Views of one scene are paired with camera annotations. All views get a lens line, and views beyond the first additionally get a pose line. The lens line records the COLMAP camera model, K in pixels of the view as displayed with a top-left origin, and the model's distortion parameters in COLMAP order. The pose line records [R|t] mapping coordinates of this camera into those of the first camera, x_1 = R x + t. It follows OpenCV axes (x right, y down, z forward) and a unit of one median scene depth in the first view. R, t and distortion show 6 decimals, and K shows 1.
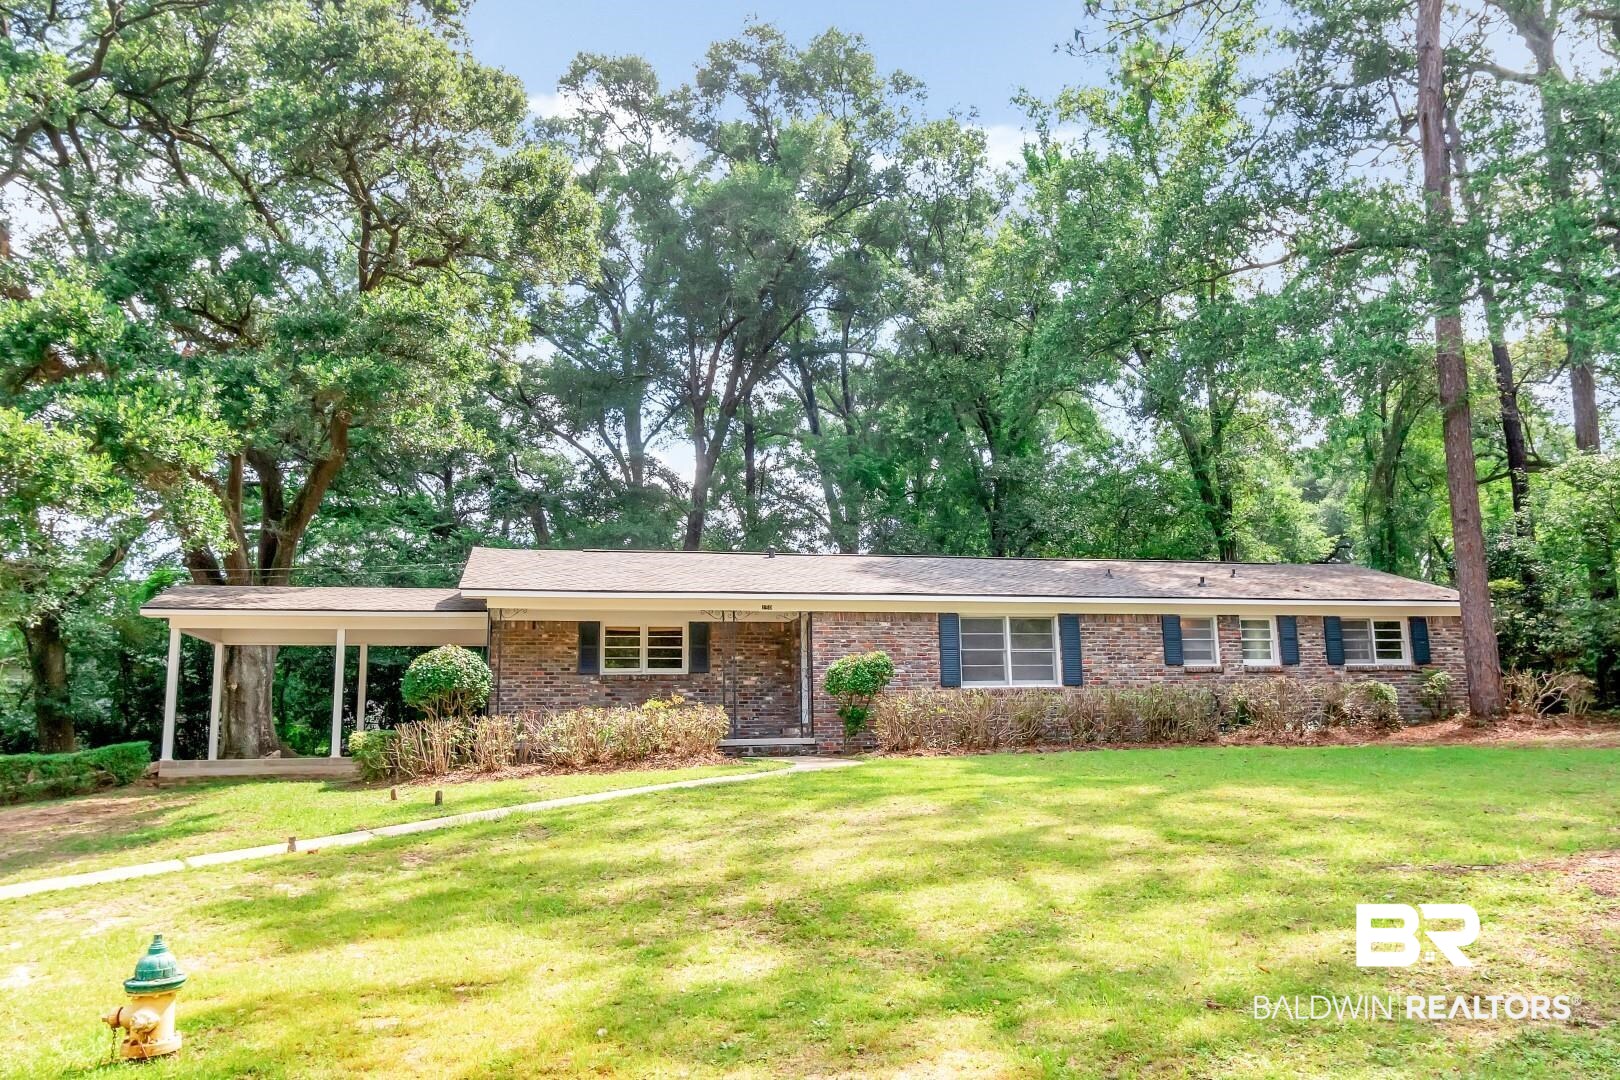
lens RADIAL K [[1162.1, 0, 810.0], [0, 1162.1, 540.0], [0, 0, 1]] dist [0.006706, 0.000399]
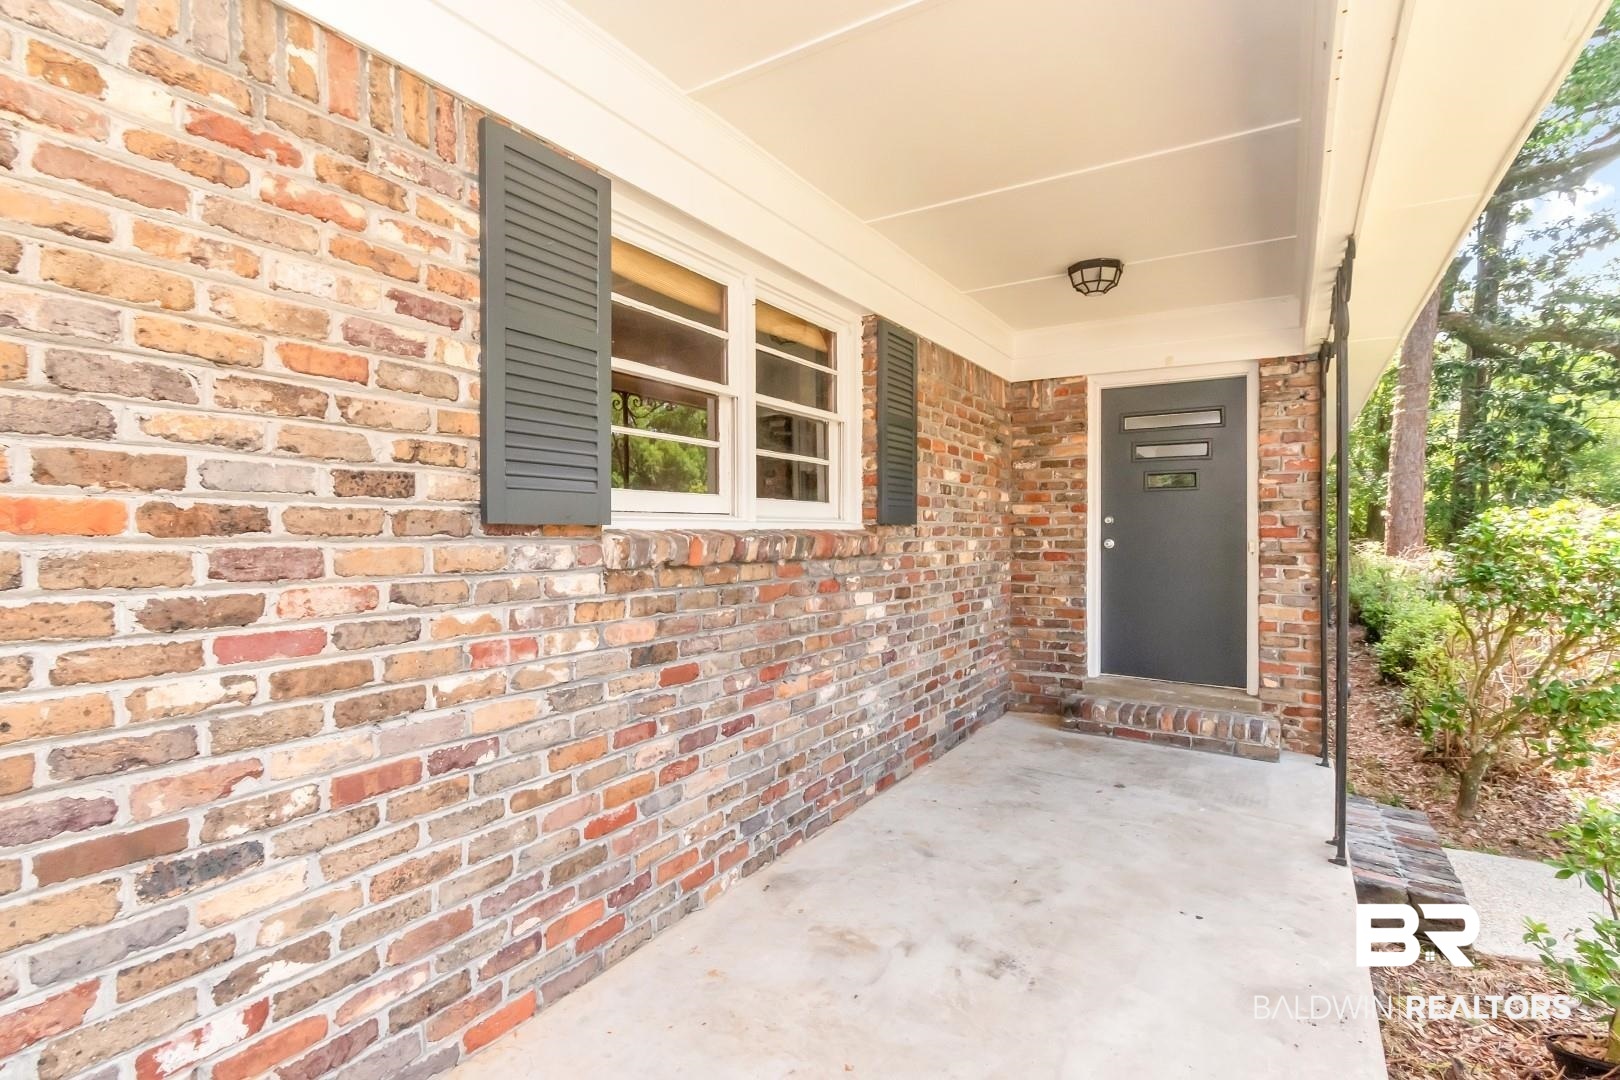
lens RADIAL K [[754.7, 0, 810.0], [0, 754.7, 540.0], [0, 0, 1]] dist [0.001676, -0.000434]
pose [[0.745770, 0.015980, 0.666012, -0.221214], [-0.141402, 0.980731, 0.134804, 0.097628], [-0.651024, -0.194709, 0.733659, 0.890380]]
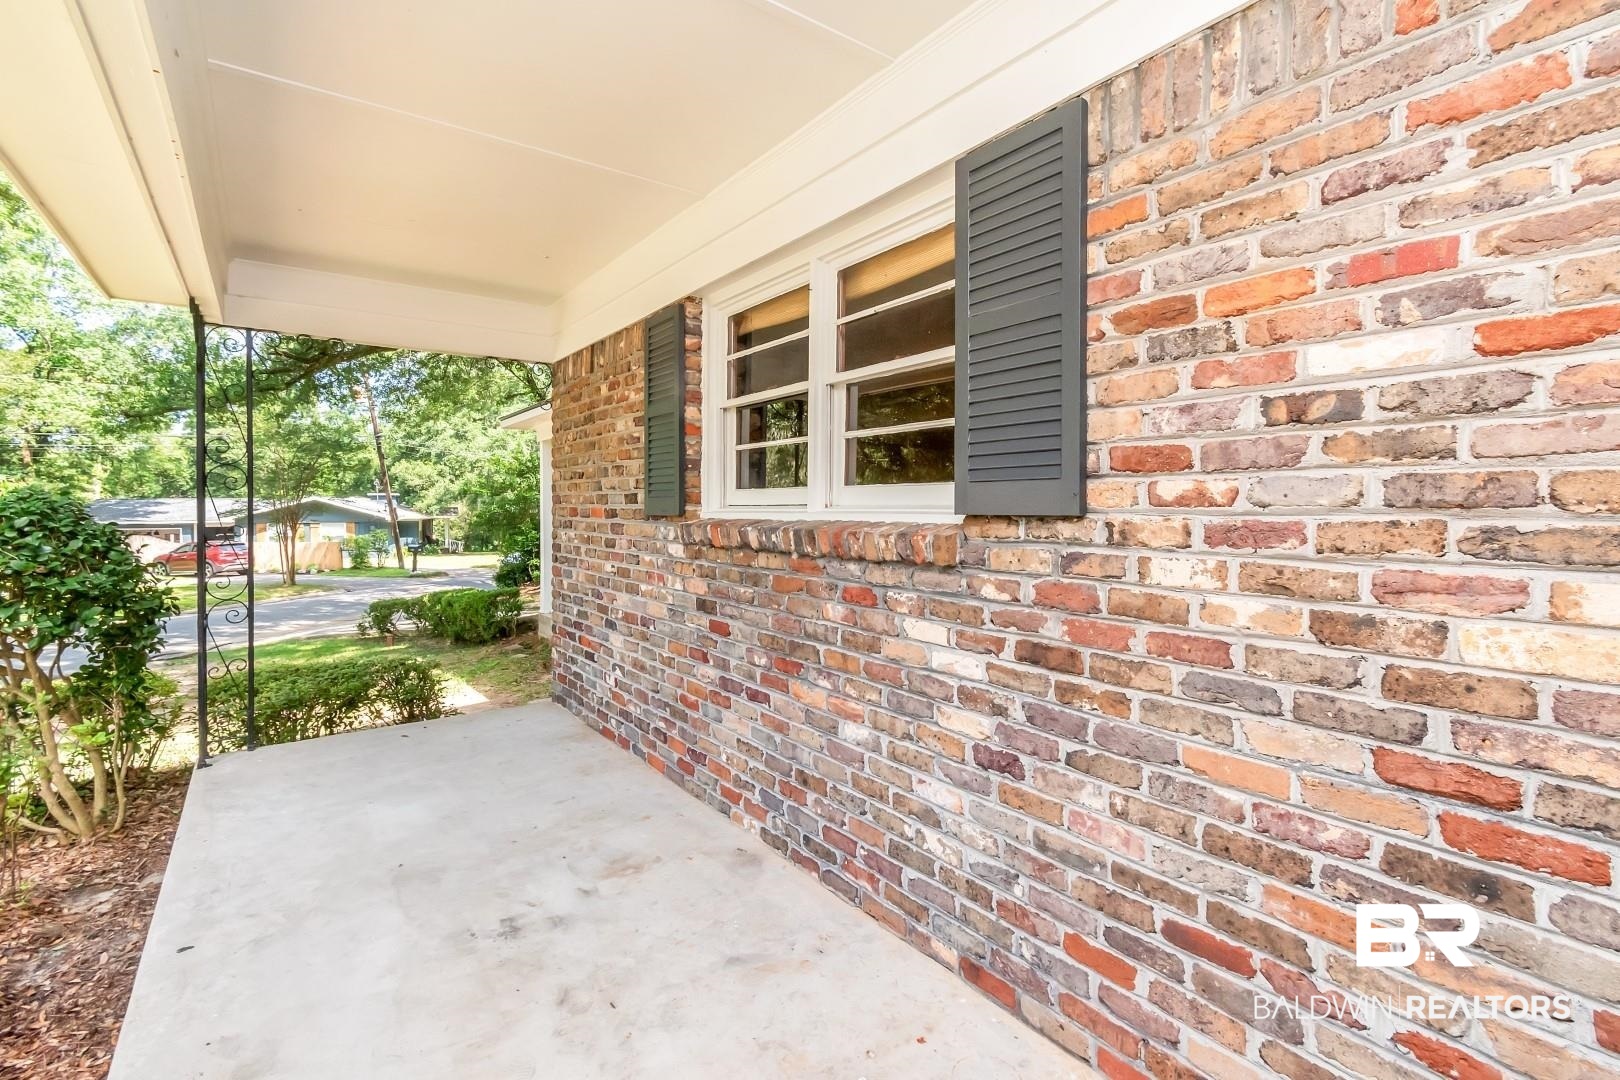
lens RADIAL K [[744.3, 0, 822.6], [0, 744.3, 523.0], [0, 0, 1]] dist [0.002734, 0.000478]
pose [[0.353262, 0.042899, -0.934540, -0.023940], [0.161742, 0.981105, 0.106175, 0.102210], [0.921437, -0.188662, 0.339649, 0.951745]]
